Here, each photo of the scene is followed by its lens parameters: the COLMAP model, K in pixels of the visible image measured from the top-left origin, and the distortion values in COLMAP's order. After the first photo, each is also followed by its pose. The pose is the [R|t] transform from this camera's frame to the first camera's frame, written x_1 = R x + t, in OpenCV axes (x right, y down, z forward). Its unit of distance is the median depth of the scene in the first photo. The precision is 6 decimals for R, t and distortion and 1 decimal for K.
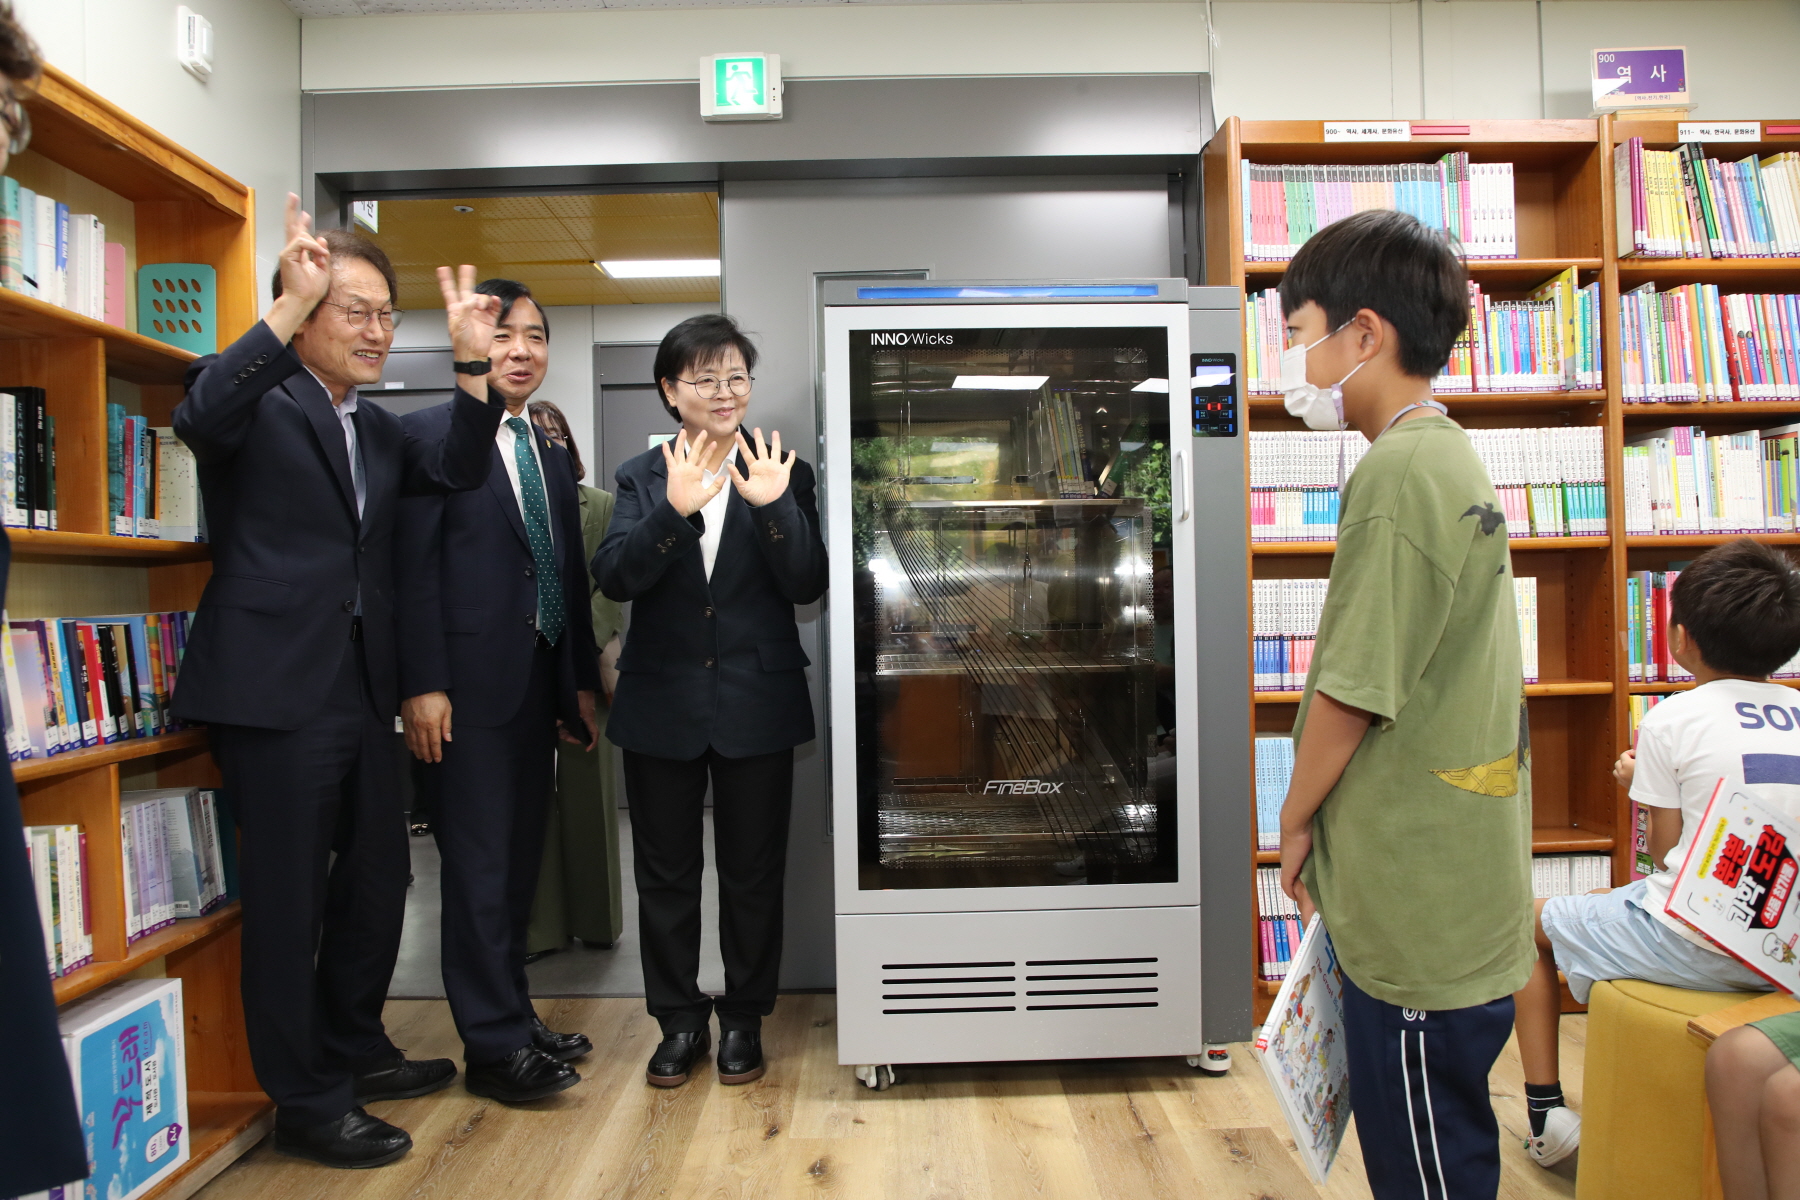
lens RADIAL K [[1257.9, 0, 900.0], [0, 1257.9, 600.0], [0, 0, 1]] dist [-0.053764, 0.034582]
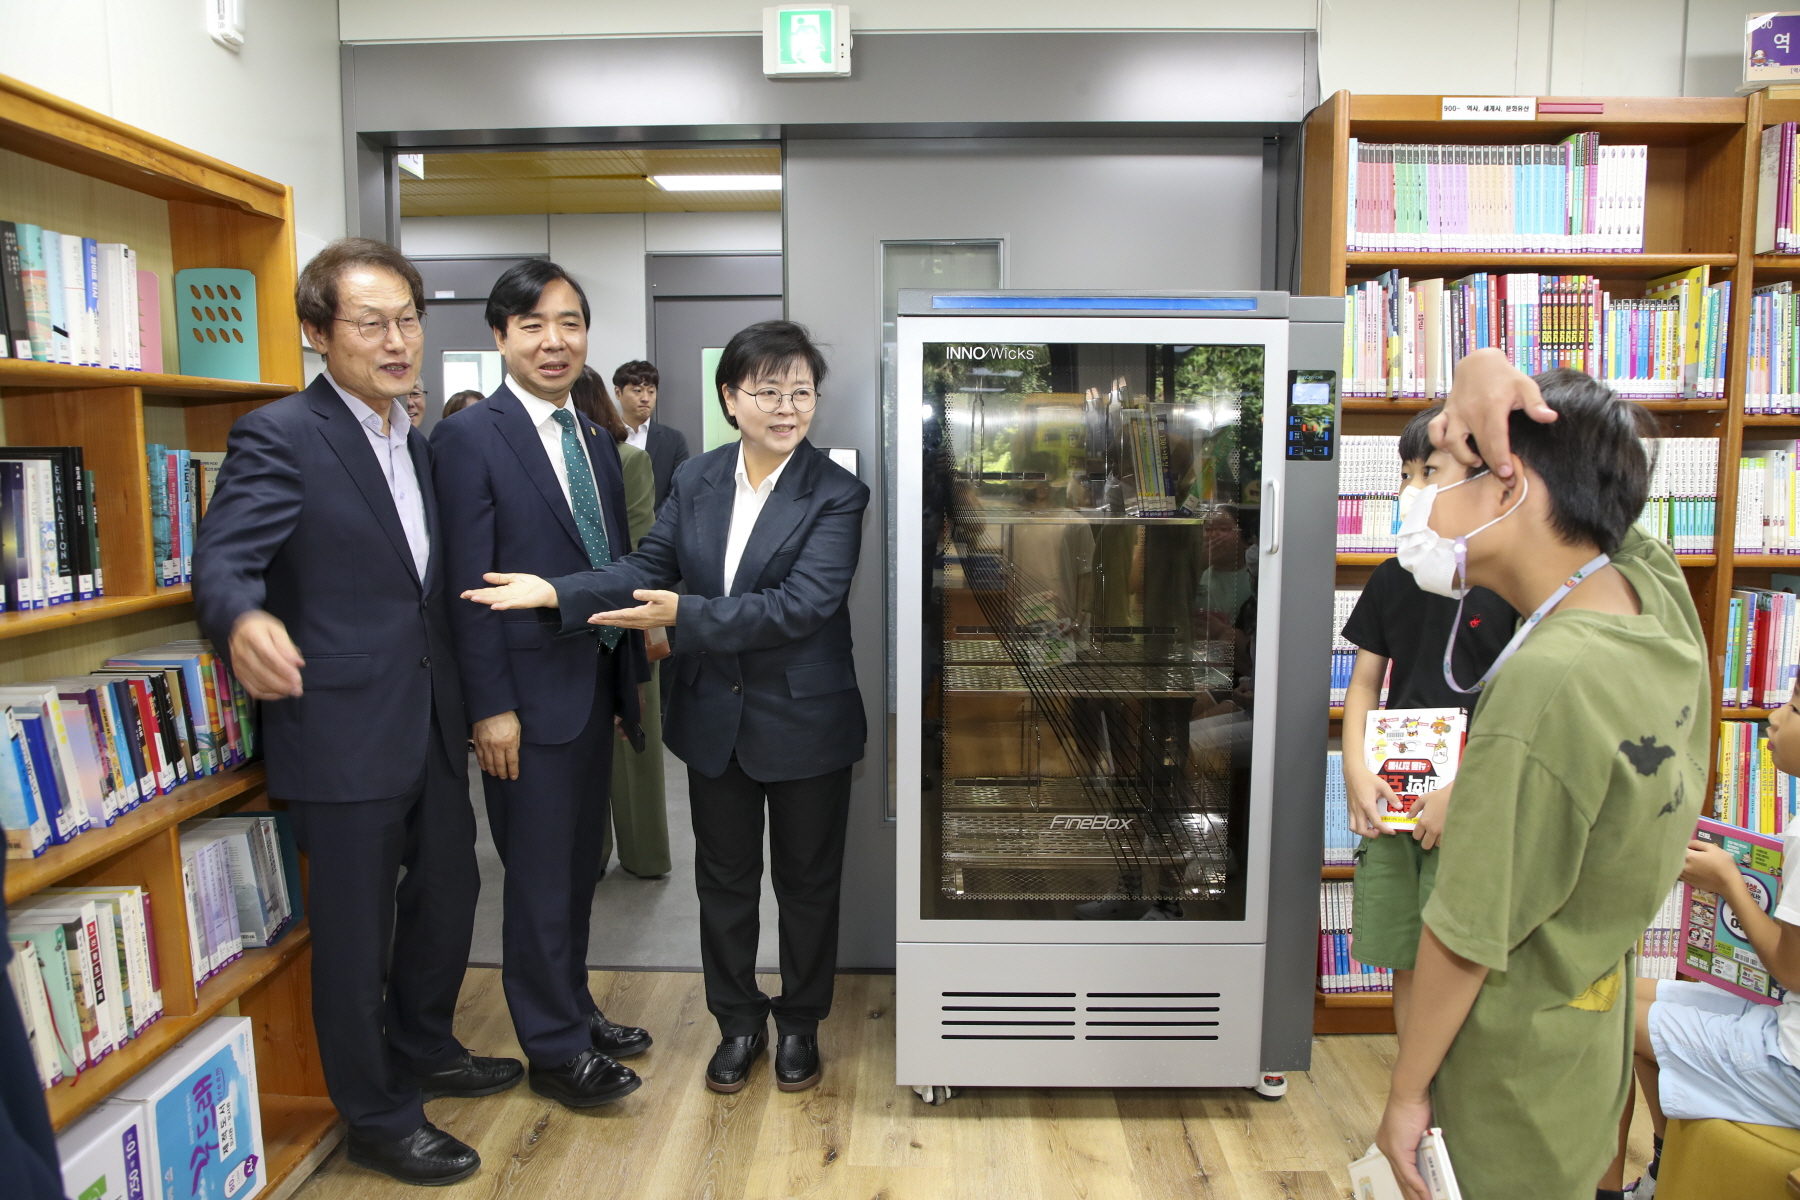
lens RADIAL K [[1238.8, 0, 900.0], [0, 1238.8, 600.0], [0, 0, 1]] dist [-0.063188, 0.036583]
pose [[0.999179, 0.023607, -0.032935, -0.022570], [-0.019565, 0.992814, 0.118060, -0.131853], [0.035485, -0.117318, 0.992460, 0.062331]]
